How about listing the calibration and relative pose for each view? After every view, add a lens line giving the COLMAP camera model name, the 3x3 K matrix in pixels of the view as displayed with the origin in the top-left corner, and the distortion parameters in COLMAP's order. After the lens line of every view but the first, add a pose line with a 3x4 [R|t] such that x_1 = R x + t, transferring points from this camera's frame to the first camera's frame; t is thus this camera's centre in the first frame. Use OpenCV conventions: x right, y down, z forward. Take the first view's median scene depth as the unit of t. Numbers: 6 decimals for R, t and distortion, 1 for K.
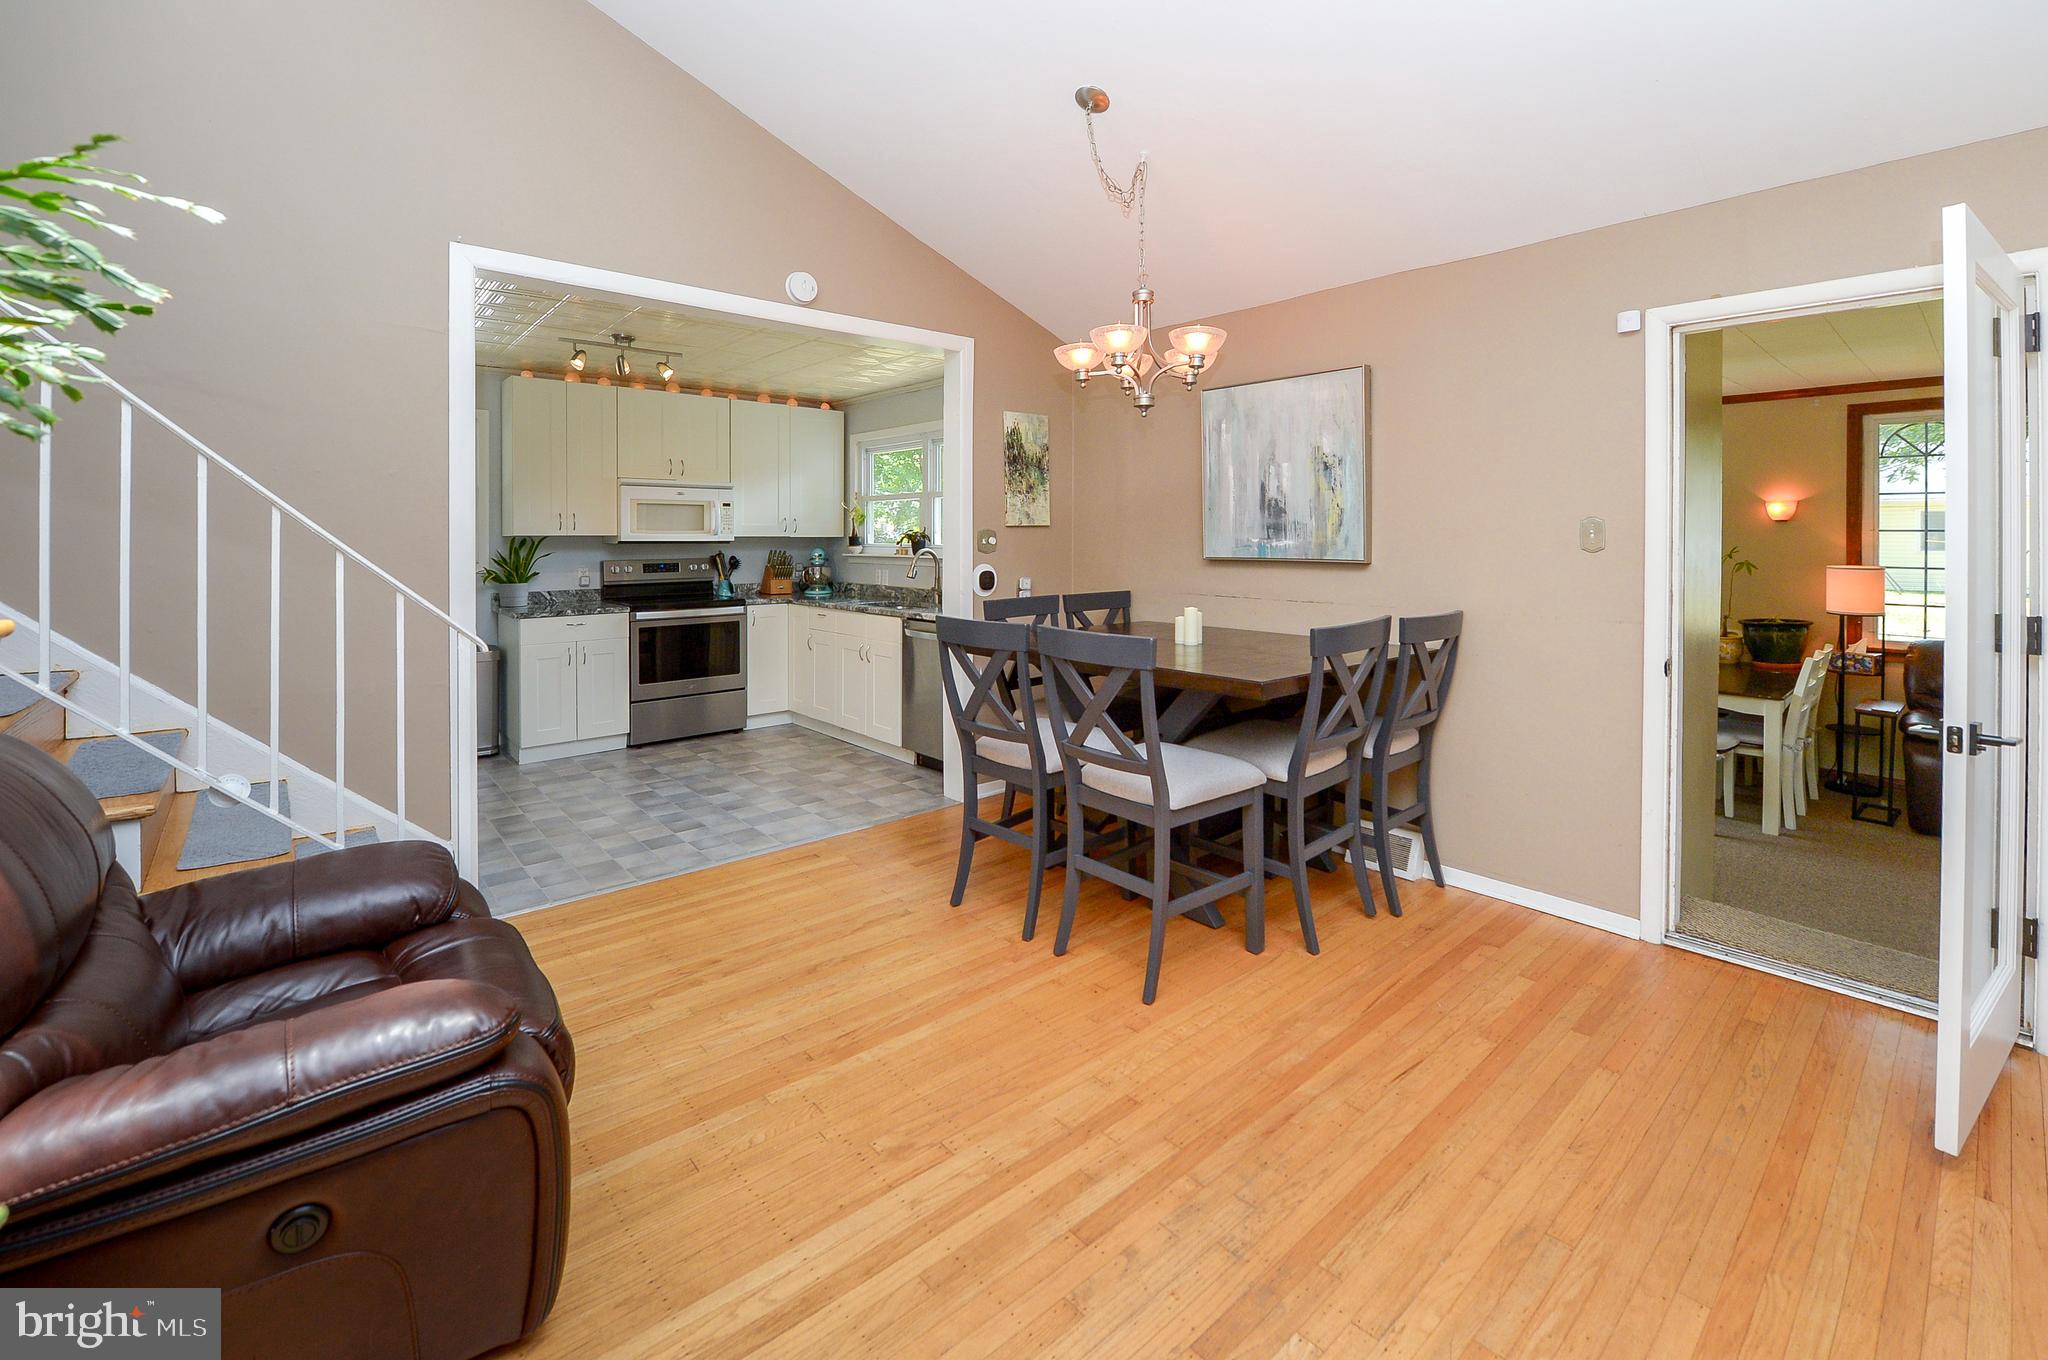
lens RADIAL K [[903.8, 0, 914.9], [0, 903.8, 596.1], [0, 0, 1]] dist [-0.001397, -0.003269]
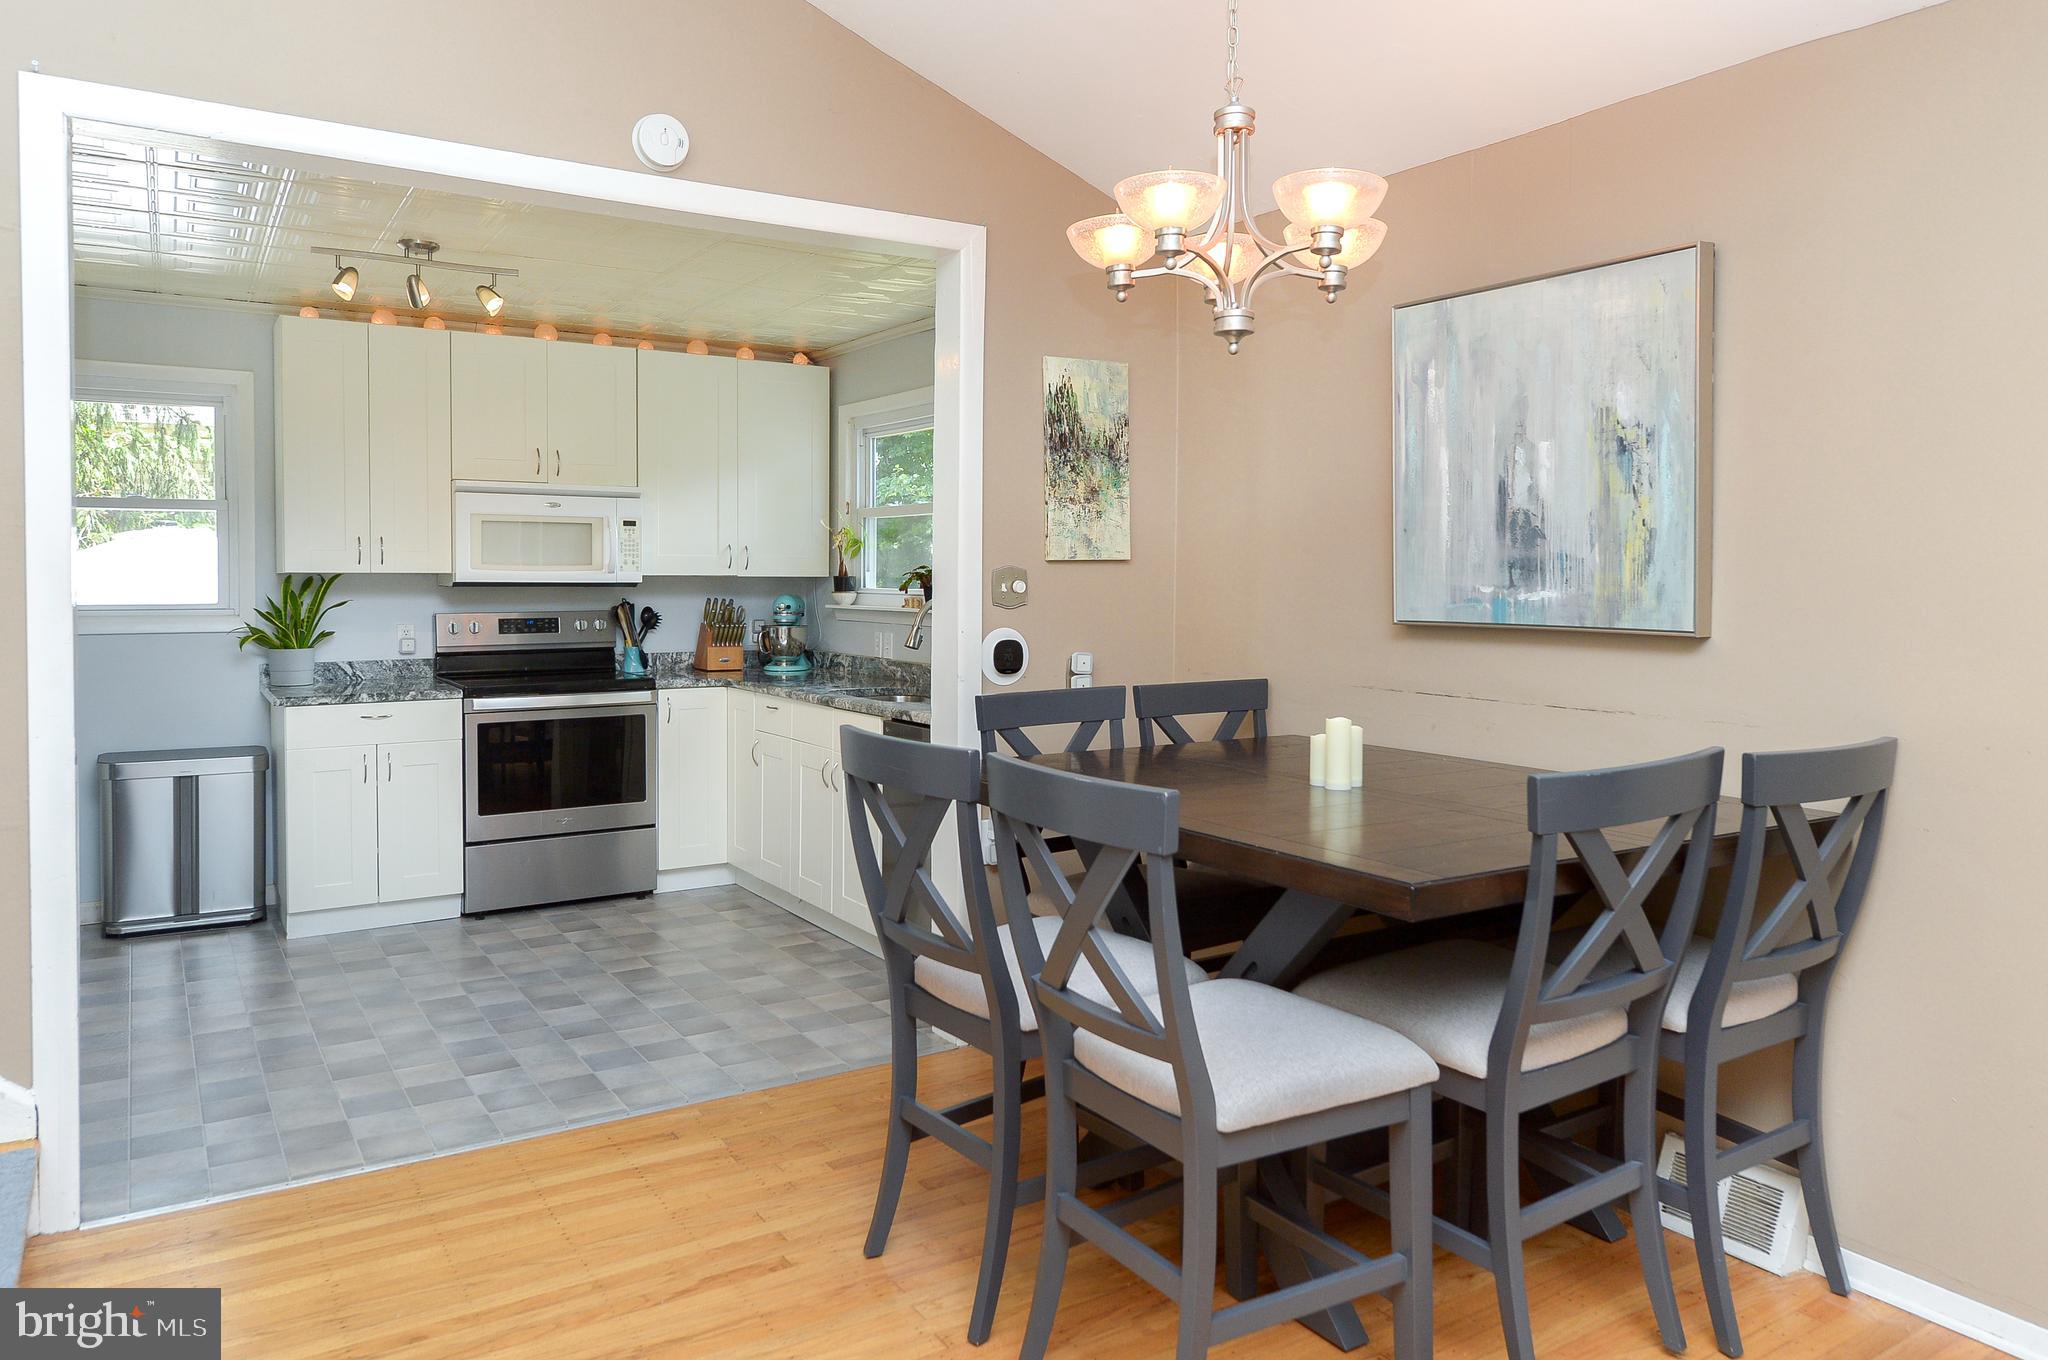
lens RADIAL K [[1436.2, 0, 823.8], [0, 1436.2, 682.9], [0, 0, 1]] dist [0.005786, 0.002496]
pose [[0.990199, 0.014913, -0.138864, 0.114395], [-0.013550, 0.999850, 0.010754, -0.011580], [0.139003, -0.008767, 0.990253, 0.120106]]
